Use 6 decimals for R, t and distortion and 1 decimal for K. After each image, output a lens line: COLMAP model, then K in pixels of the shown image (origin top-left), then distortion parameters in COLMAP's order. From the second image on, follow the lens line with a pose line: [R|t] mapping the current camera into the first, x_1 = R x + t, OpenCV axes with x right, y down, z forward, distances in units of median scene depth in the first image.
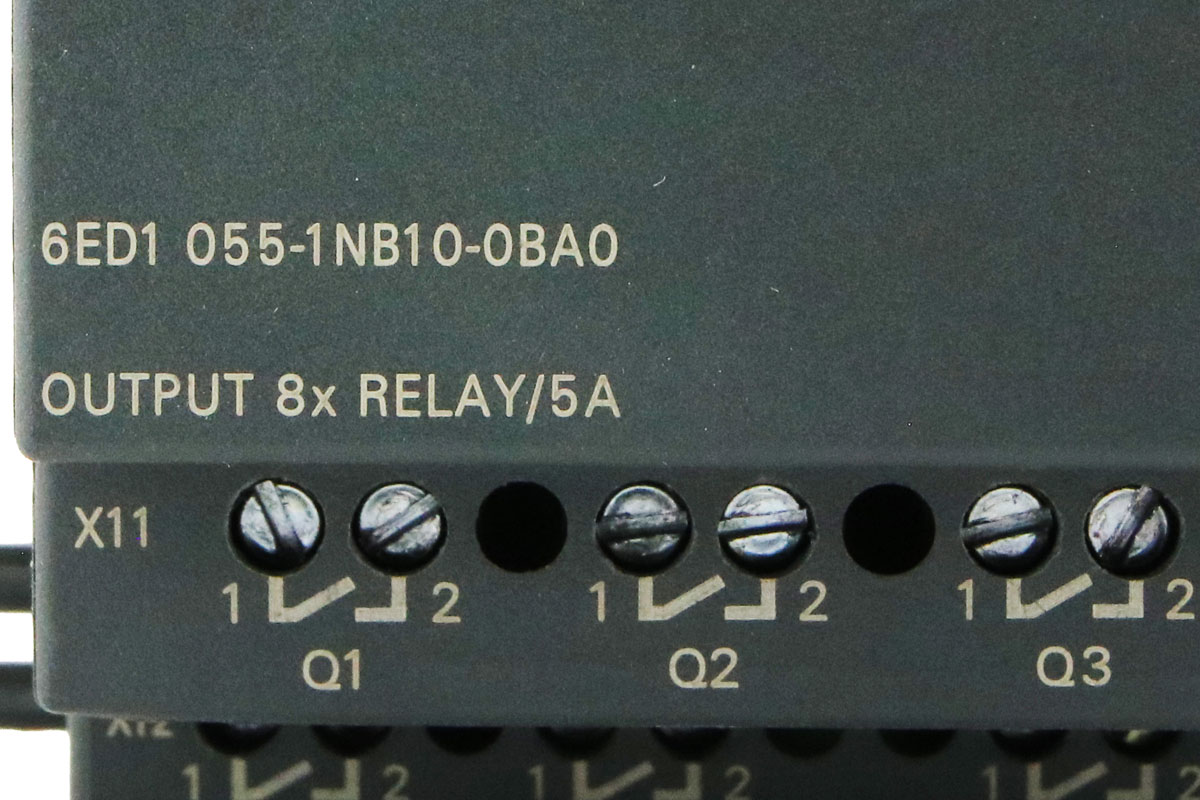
lens RADIAL K [[5758.6, 0, 600.0], [0, 5758.6, 400.0], [0, 0, 1]] dist [-0.158624, -1.497844]
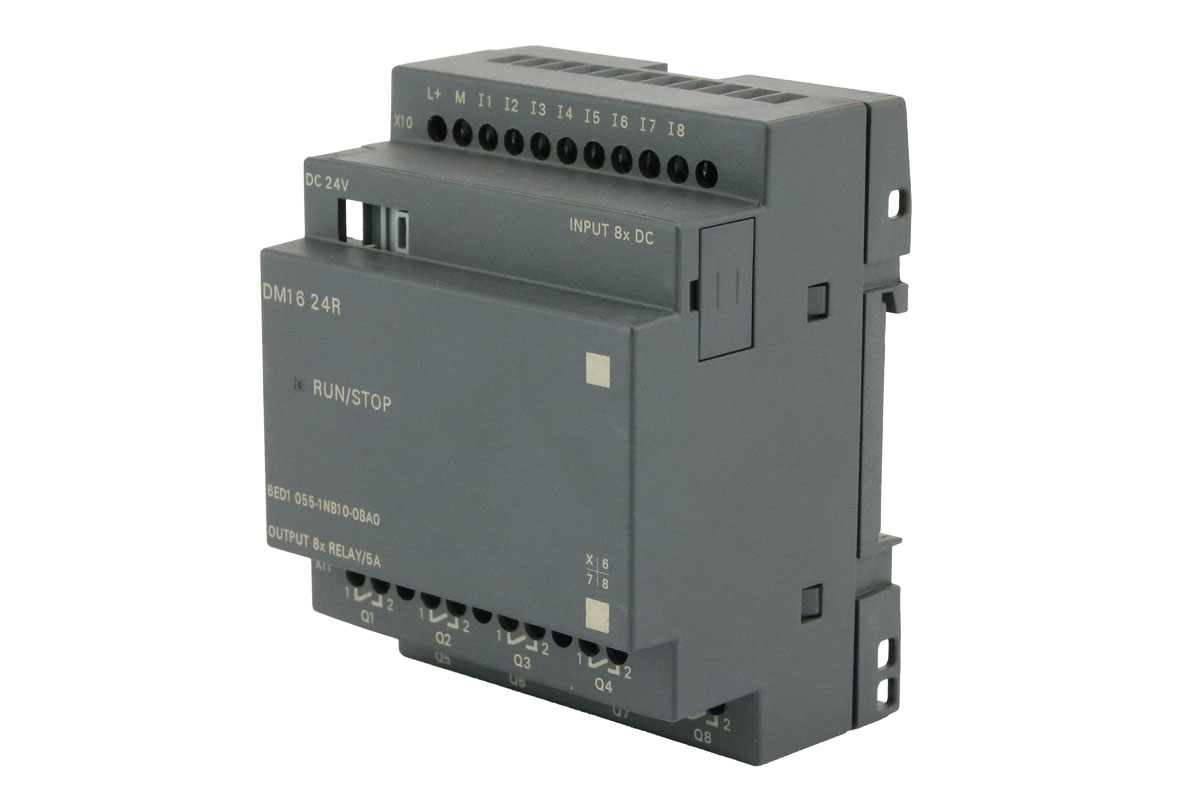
lens RADIAL K [[3462.0, 0, 600.0], [0, 3462.0, 400.0], [0, 0, 1]] dist [-0.085684, -0.359570]
pose [[0.731274, 0.163390, -0.662225, 1.476124], [-0.080704, 0.984792, 0.153858, -0.431552], [0.677292, -0.059069, 0.733339, -0.444272]]
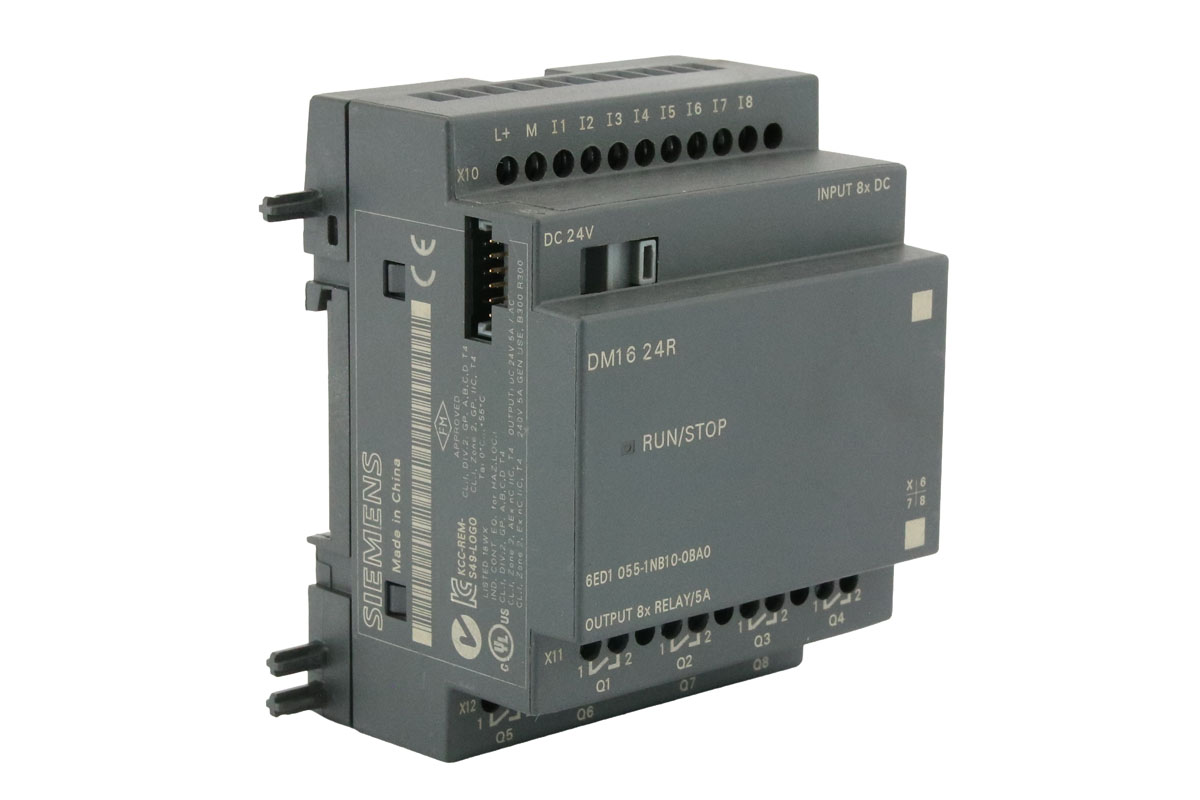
lens RADIAL K [[3562.1, 0, 600.0], [0, 3562.1, 400.0], [0, 0, 1]] dist [-0.100546, -0.237877]
pose [[0.737305, -0.149463, 0.658819, -1.412781], [0.077996, 0.987531, 0.136748, -0.406178], [-0.671043, -0.049440, 0.739769, -0.505876]]
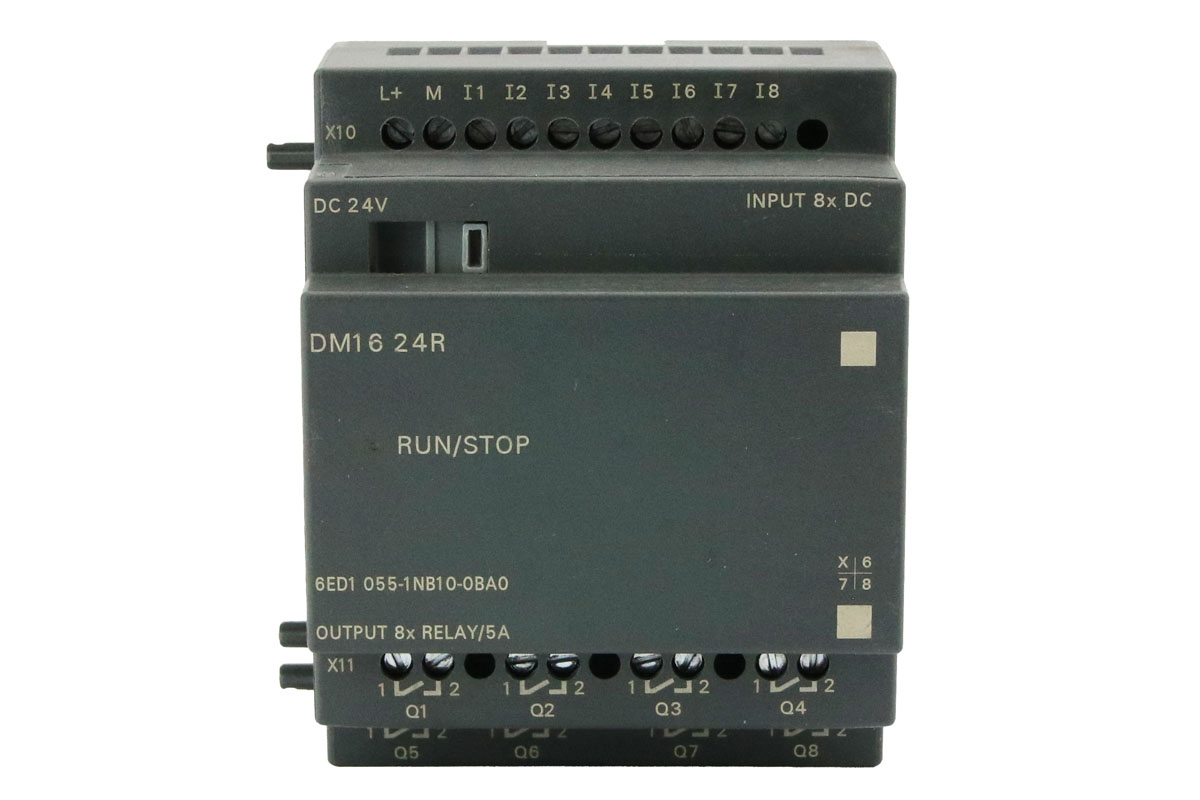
lens RADIAL K [[3562.1, 0, 600.0], [0, 3562.1, 400.0], [0, 0, 1]] dist [-0.100546, -0.237877]
pose [[0.999890, -0.006258, -0.013432, 0.076132], [0.007511, 0.995415, 0.095353, -0.296894], [0.012774, -0.095443, 0.995353, -0.829839]]
